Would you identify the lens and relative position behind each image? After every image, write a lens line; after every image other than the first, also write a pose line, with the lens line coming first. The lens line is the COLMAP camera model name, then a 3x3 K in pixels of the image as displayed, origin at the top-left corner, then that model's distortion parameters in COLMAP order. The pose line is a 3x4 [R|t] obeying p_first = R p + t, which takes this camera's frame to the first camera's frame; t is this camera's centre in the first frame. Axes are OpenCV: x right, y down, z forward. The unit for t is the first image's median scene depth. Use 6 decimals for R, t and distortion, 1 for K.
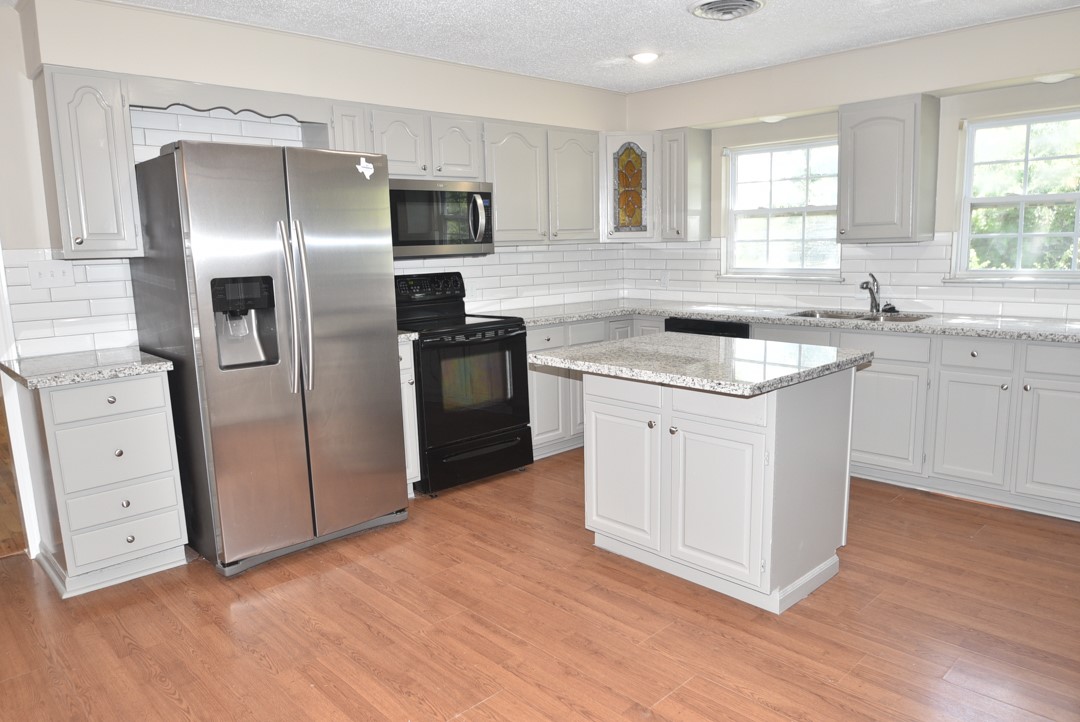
lens RADIAL K [[732.4, 0, 542.5], [0, 732.4, 368.8], [0, 0, 1]] dist [-0.035799, 0.005175]
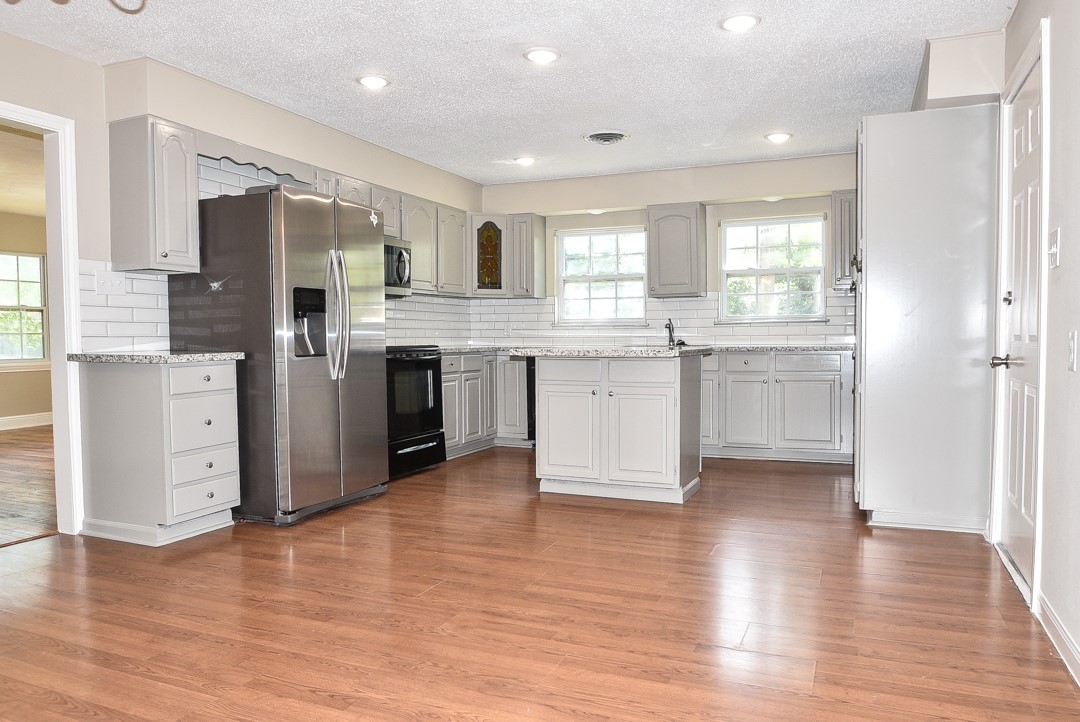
lens RADIAL K [[753.7, 0, 540.1], [0, 753.7, 363.8], [0, 0, 1]] dist [-0.032125, -0.000127]
pose [[0.920393, 0.005312, 0.390959, -0.379180], [0.048754, 0.990545, -0.128235, 0.140365], [-0.387943, 0.137088, 0.911431, -0.269039]]
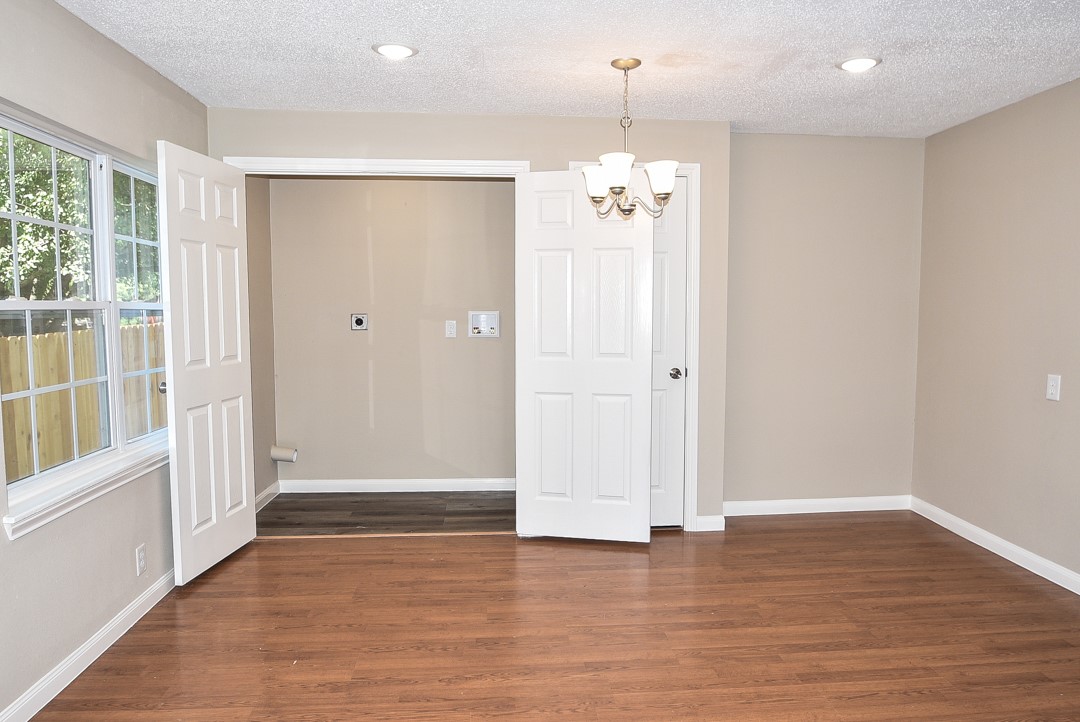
lens RADIAL K [[744.3, 0, 548.5], [0, 744.3, 369.9], [0, 0, 1]] dist [-0.035625, 0.005193]
pose [[-0.628788, 0.090653, -0.772275, 0.201304], [-0.119320, 0.970169, 0.211033, -0.100196], [0.768368, 0.224842, -0.599214, 0.553924]]
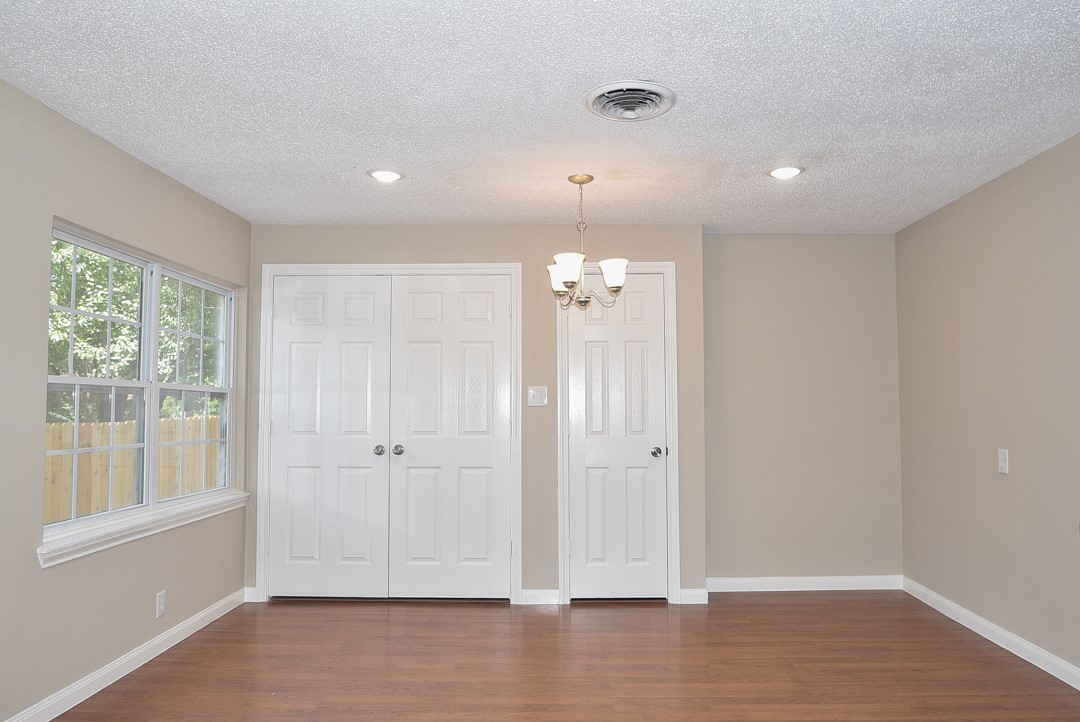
lens RADIAL K [[732.4, 0, 542.5], [0, 732.4, 368.8], [0, 0, 1]] dist [-0.035799, 0.005175]
pose [[-0.703580, -0.009315, -0.710555, 0.192411], [-0.104030, 0.990492, 0.090024, -0.102388], [0.702961, 0.137258, -0.697859, 0.705368]]
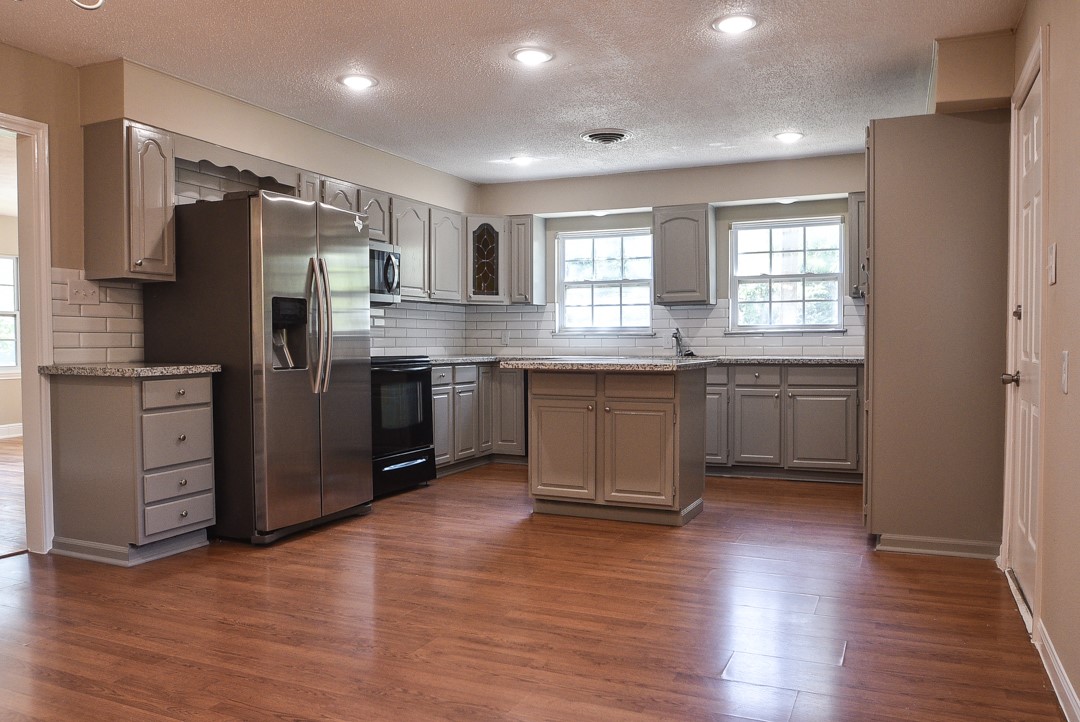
lens RADIAL K [[821.7, 0, 540.0], [0, 821.7, 361.0], [0, 0, 1]] dist [-0.040986, 0.002011]
pose [[0.926261, 0.013675, 0.376633, -0.367726], [0.042673, 0.989109, -0.140860, 0.137689], [-0.374458, 0.146545, 0.915590, -0.310909]]
